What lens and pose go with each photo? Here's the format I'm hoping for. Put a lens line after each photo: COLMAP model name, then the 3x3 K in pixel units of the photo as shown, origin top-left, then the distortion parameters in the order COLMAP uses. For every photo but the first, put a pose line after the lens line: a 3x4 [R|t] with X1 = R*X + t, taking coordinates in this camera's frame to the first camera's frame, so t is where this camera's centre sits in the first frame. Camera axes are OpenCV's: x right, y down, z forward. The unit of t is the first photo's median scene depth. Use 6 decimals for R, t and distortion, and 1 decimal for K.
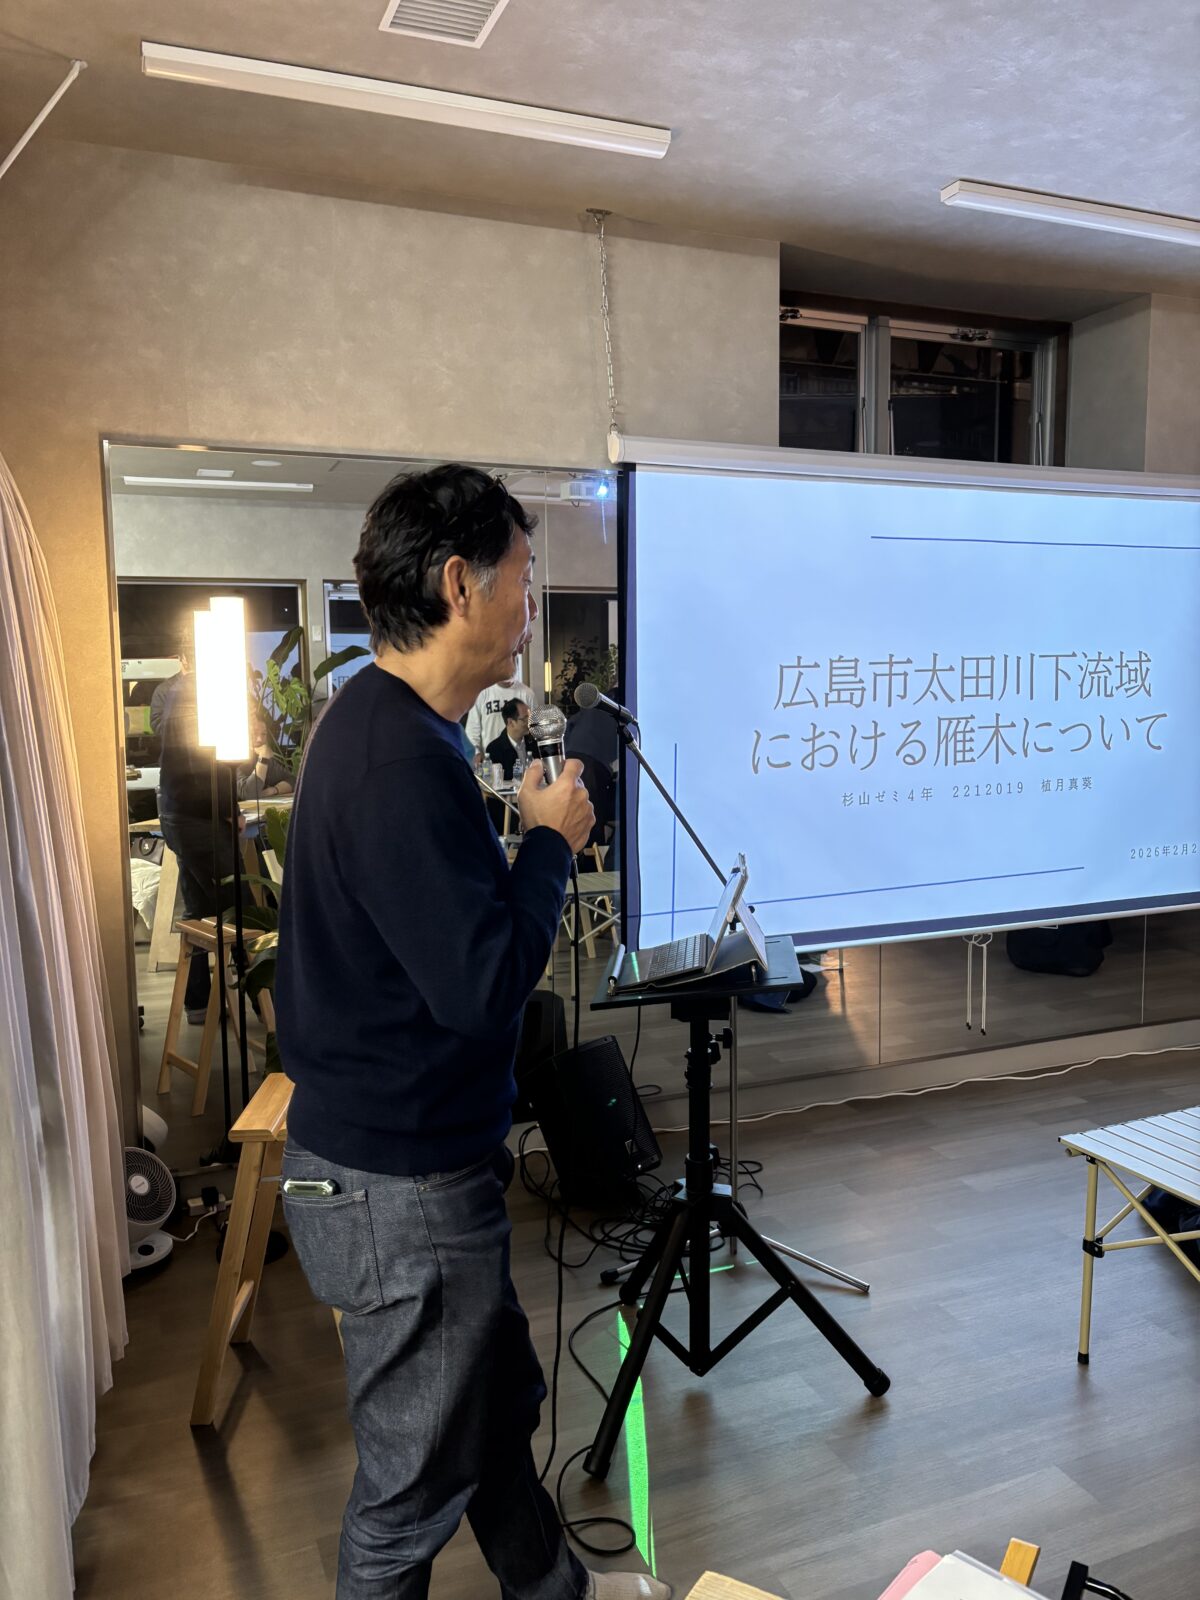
lens RADIAL K [[1207.1, 0, 618.9], [0, 1207.1, 800.0], [0, 0, 1]] dist [0.025181, -0.032837]
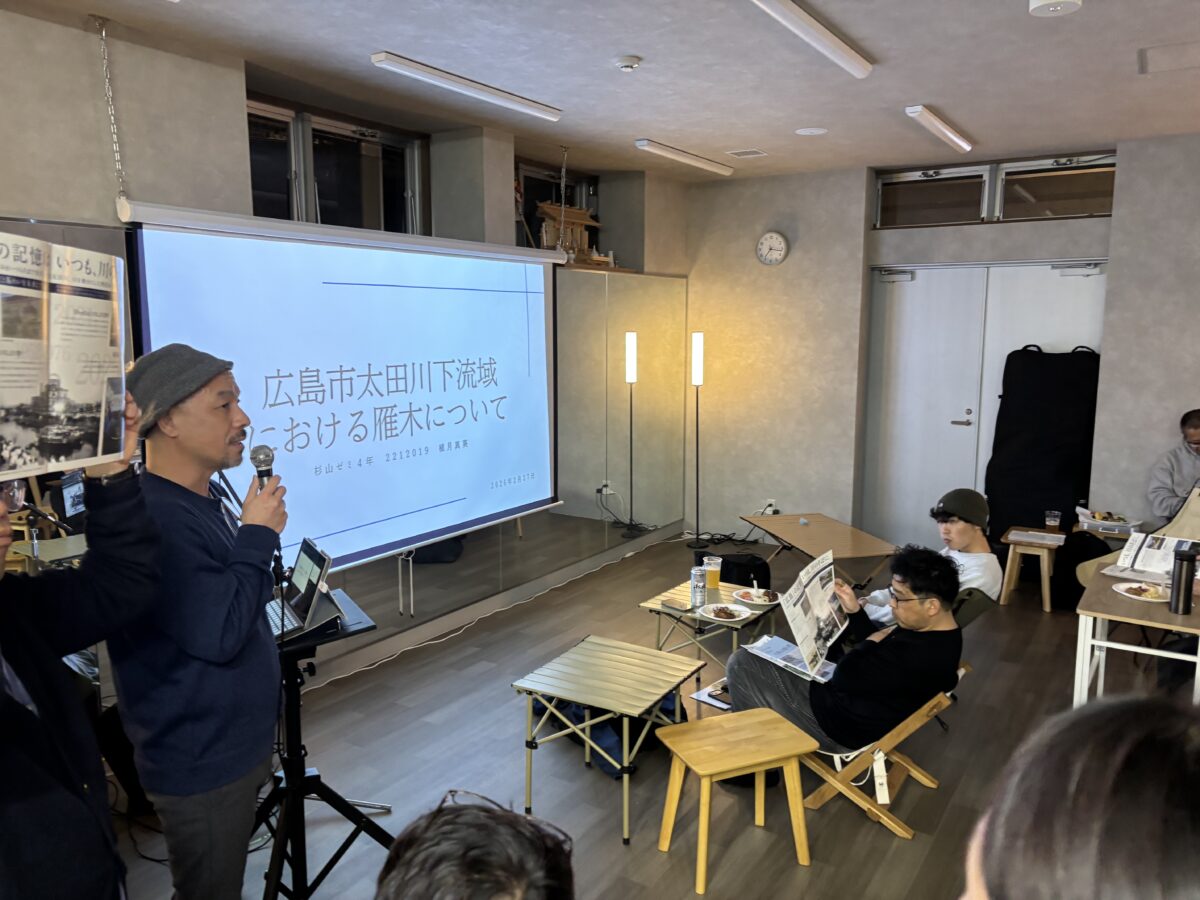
lens RADIAL K [[903.5, 0, 600.0], [0, 903.5, 450.0], [0, 0, 1]] dist [0.035541, 0.004071]
pose [[0.823949, -0.068677, 0.562487, -0.129529], [0.050731, 0.997583, 0.047487, -0.056451], [-0.564389, -0.010591, 0.825441, -0.050952]]
